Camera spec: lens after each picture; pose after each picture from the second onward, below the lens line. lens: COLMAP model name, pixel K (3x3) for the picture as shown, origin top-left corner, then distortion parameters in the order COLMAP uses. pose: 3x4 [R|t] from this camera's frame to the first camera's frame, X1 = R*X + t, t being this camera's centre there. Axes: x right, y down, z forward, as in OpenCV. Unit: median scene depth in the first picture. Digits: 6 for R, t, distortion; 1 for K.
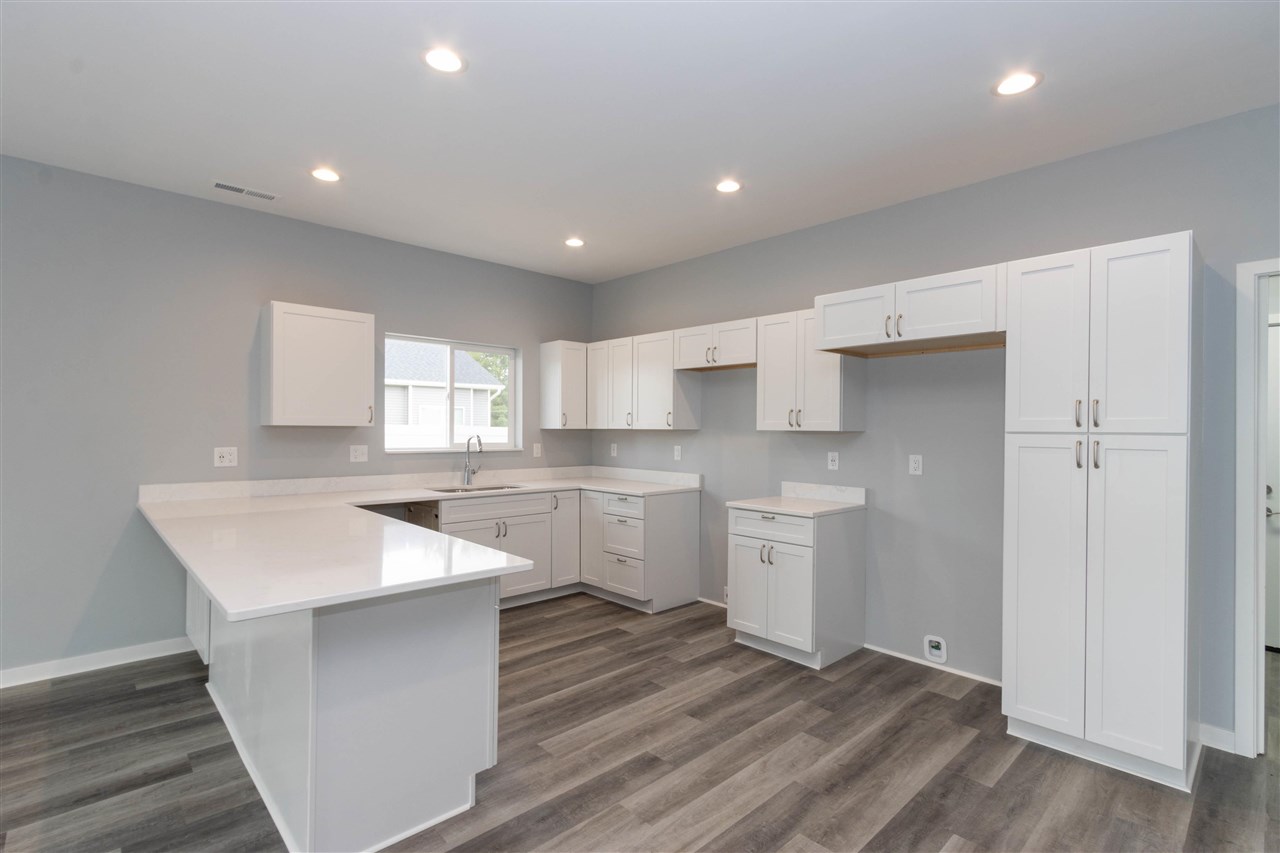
lens RADIAL K [[599.0, 0, 640.0], [0, 599.0, 426.5], [0, 0, 1]] dist [0.001009, -0.000655]
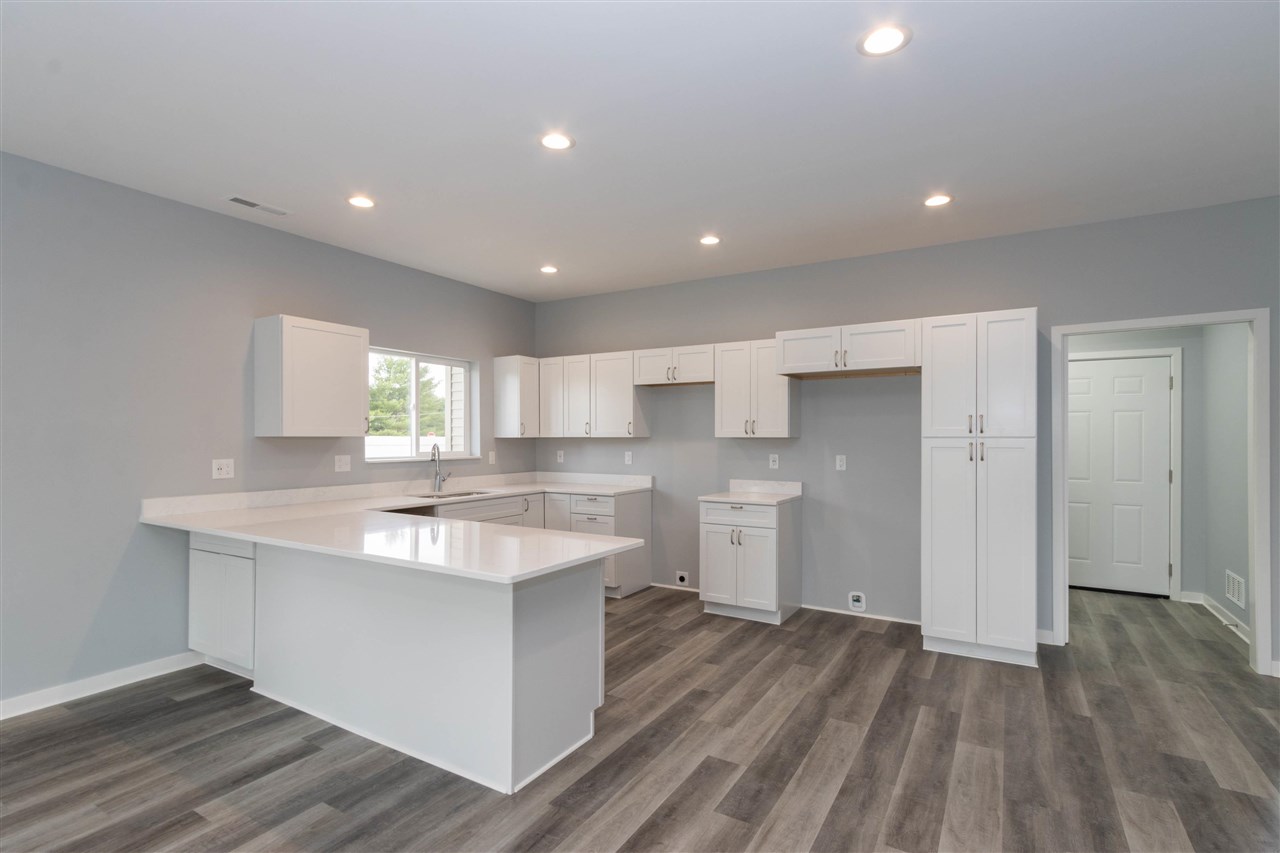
lens RADIAL K [[608.1, 0, 634.4], [0, 608.1, 431.3], [0, 0, 1]] dist [0.000248, 0.000206]
pose [[0.965069, -0.006131, 0.261924, -0.328344], [0.007155, 0.999970, -0.002956, -0.003837], [-0.261898, 0.004727, 0.965084, -0.166137]]
